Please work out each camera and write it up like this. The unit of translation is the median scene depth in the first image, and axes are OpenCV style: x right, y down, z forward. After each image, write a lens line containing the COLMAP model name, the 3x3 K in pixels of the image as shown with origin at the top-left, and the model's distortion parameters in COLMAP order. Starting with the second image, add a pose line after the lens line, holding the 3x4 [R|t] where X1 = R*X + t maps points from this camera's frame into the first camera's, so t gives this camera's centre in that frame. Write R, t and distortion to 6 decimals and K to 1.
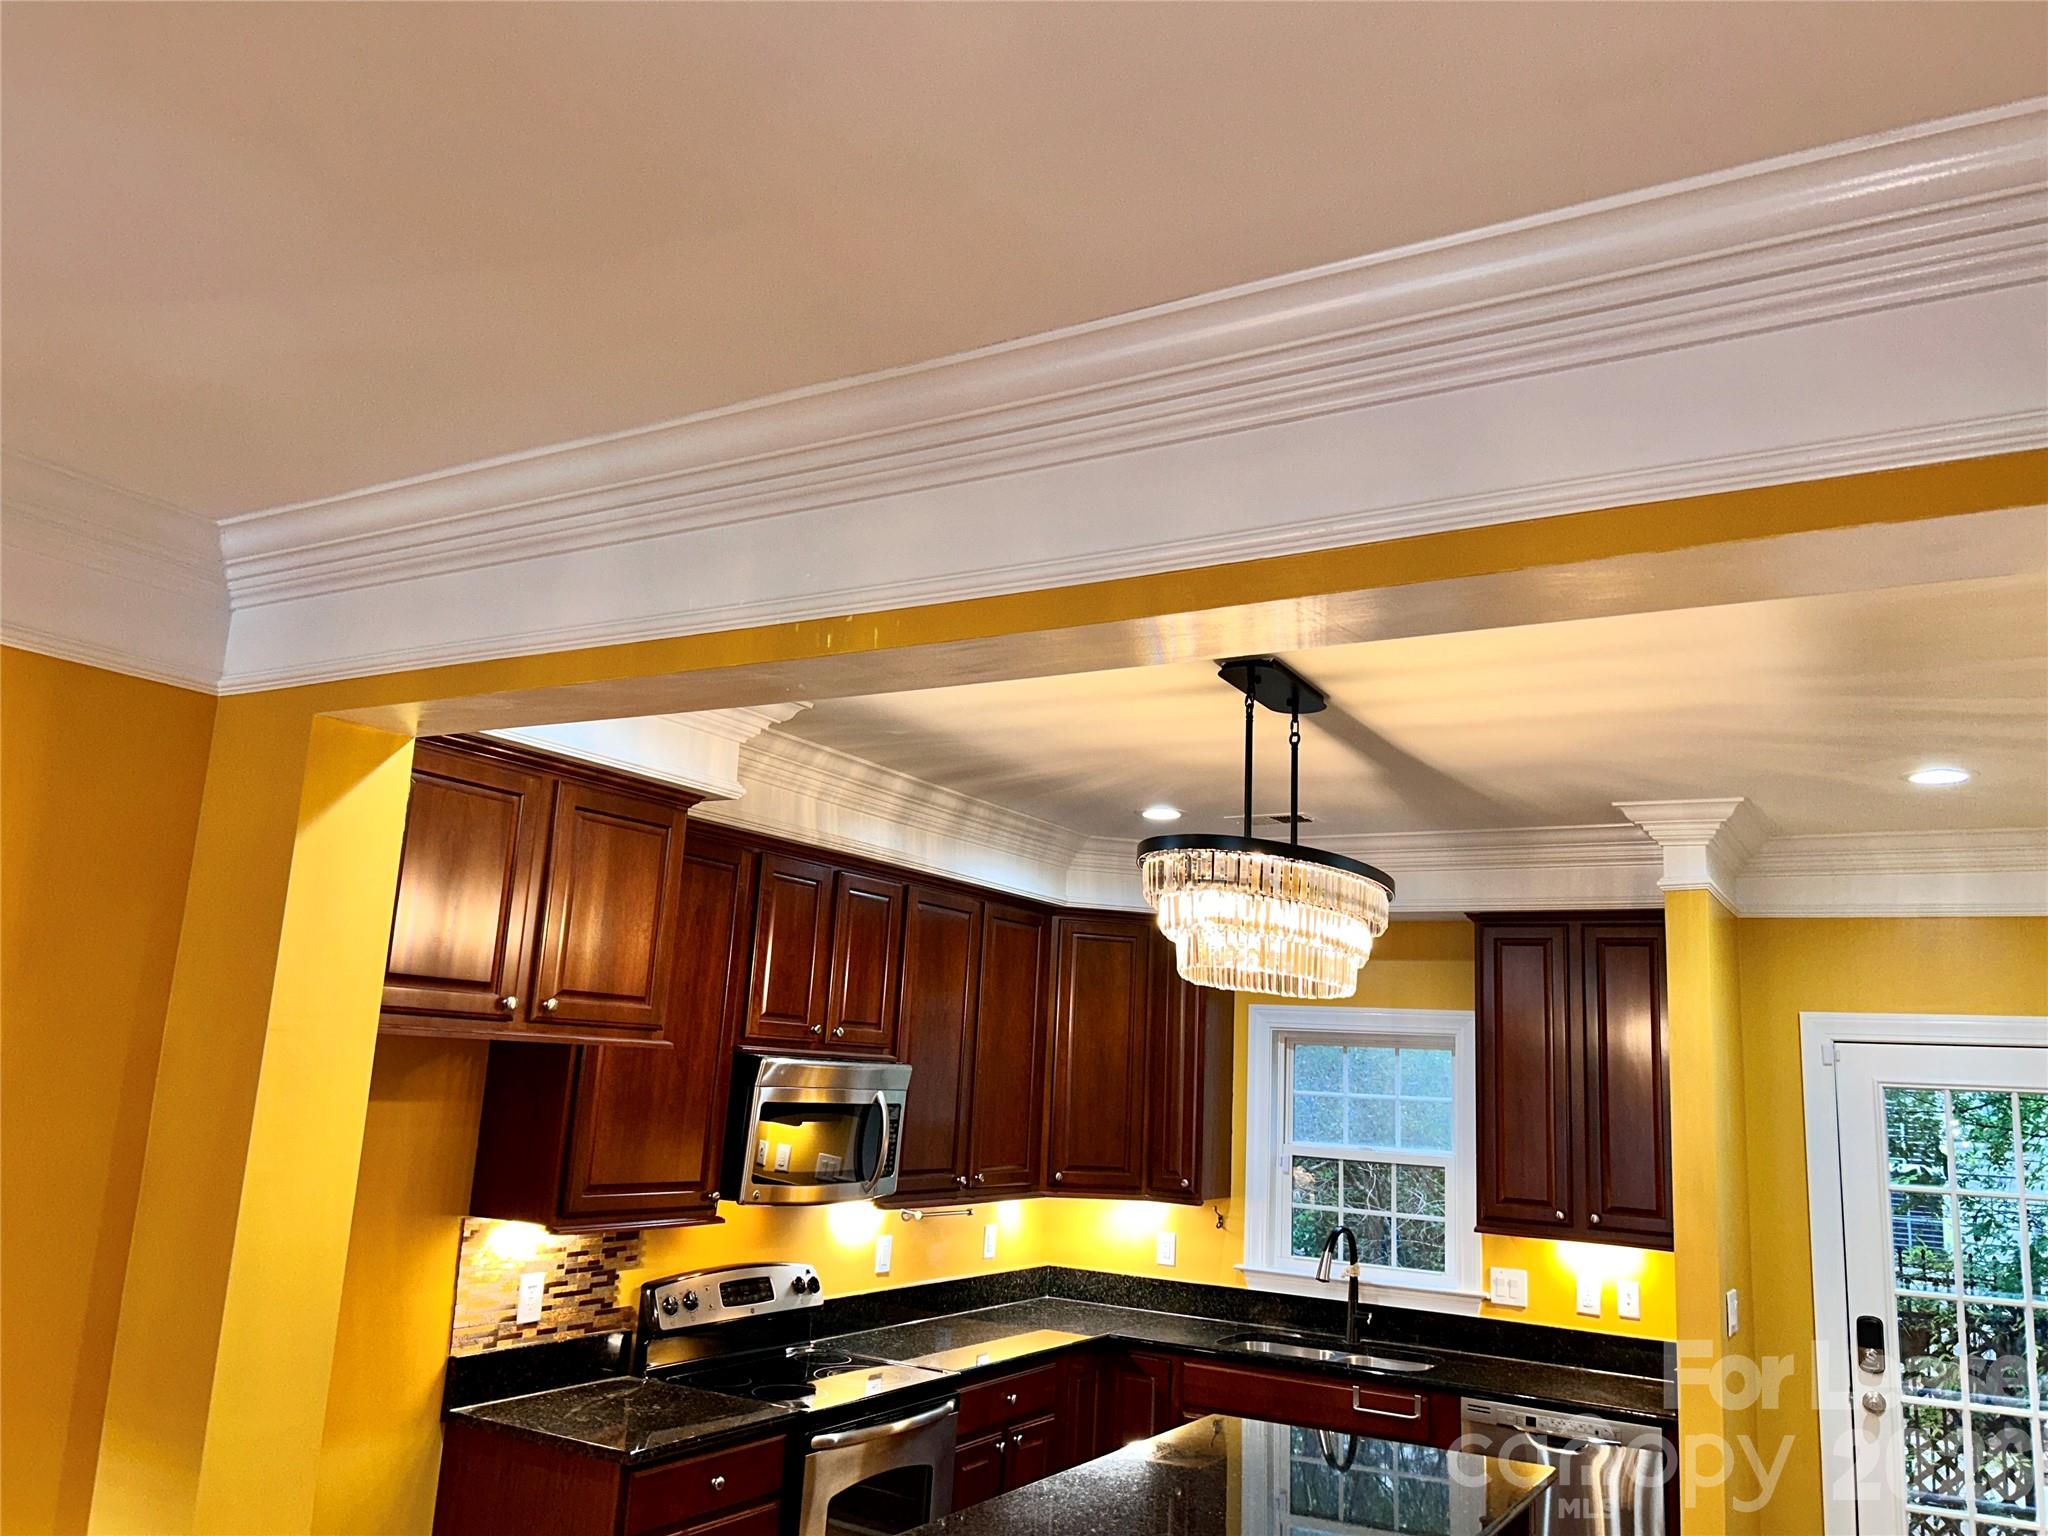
lens RADIAL K [[1525.8, 0, 1035.1], [0, 1525.8, 768.6], [0, 0, 1]] dist [0.021559, -0.042414]
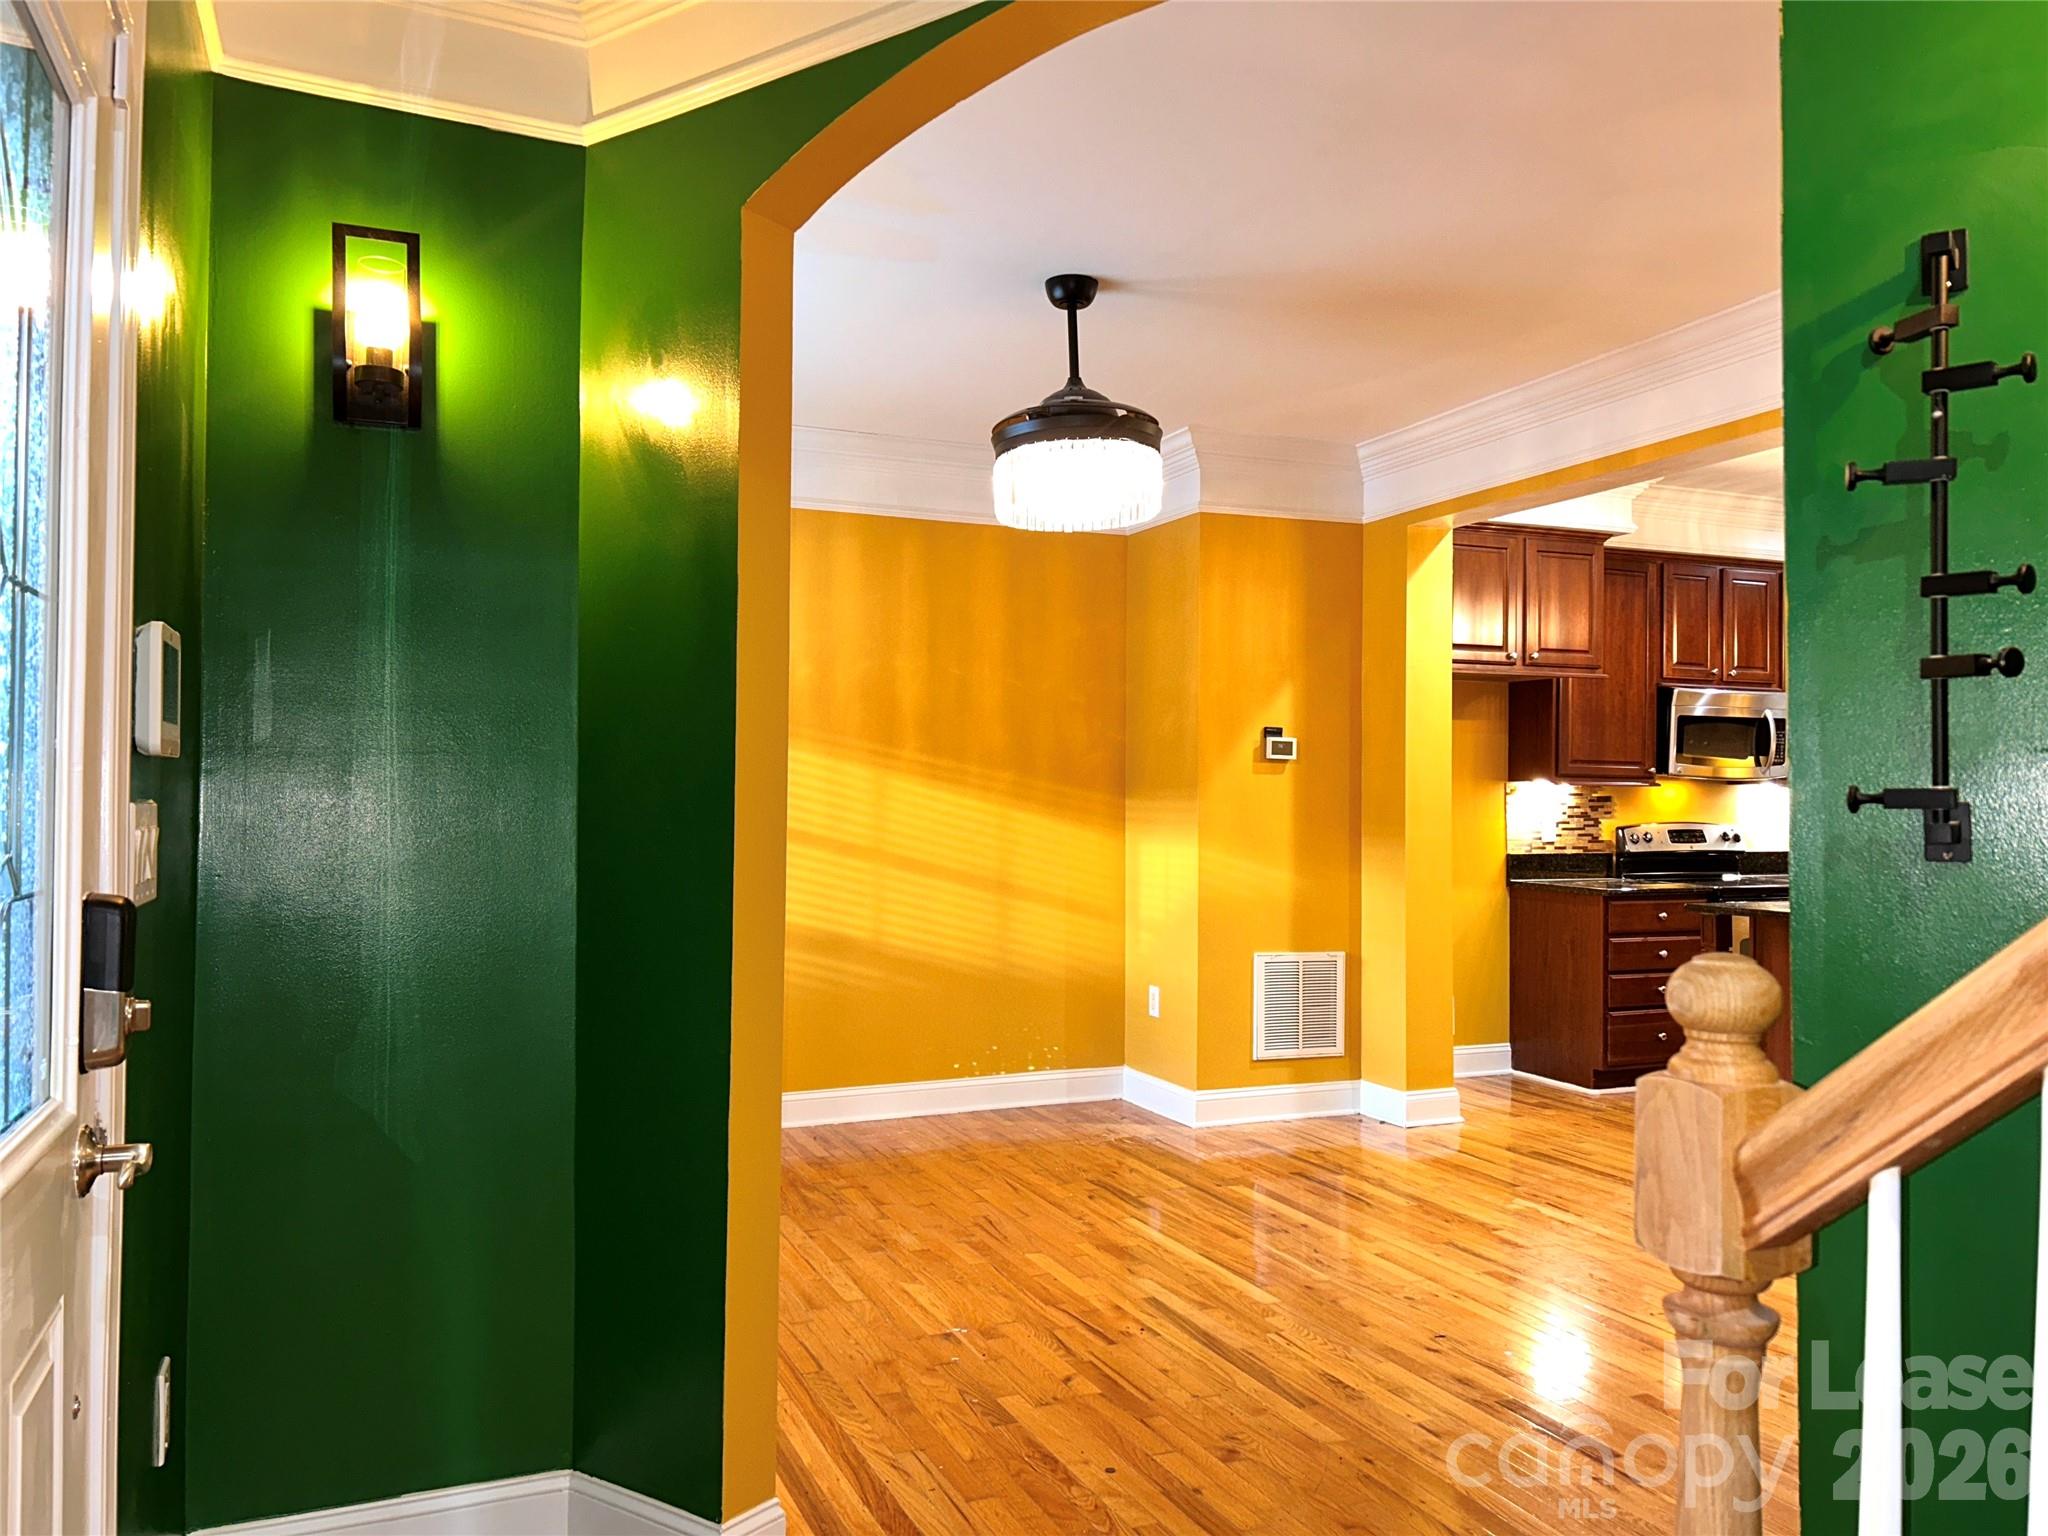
lens RADIAL K [[1525.8, 0, 1031.0], [0, 1525.8, 778.3], [0, 0, 1]] dist [0.021559, -0.042414]
pose [[0.792055, -0.057860, -0.607701, 0.290360], [0.156457, 0.981487, 0.110471, -0.004493], [0.590059, -0.182578, 0.786445, -0.778914]]
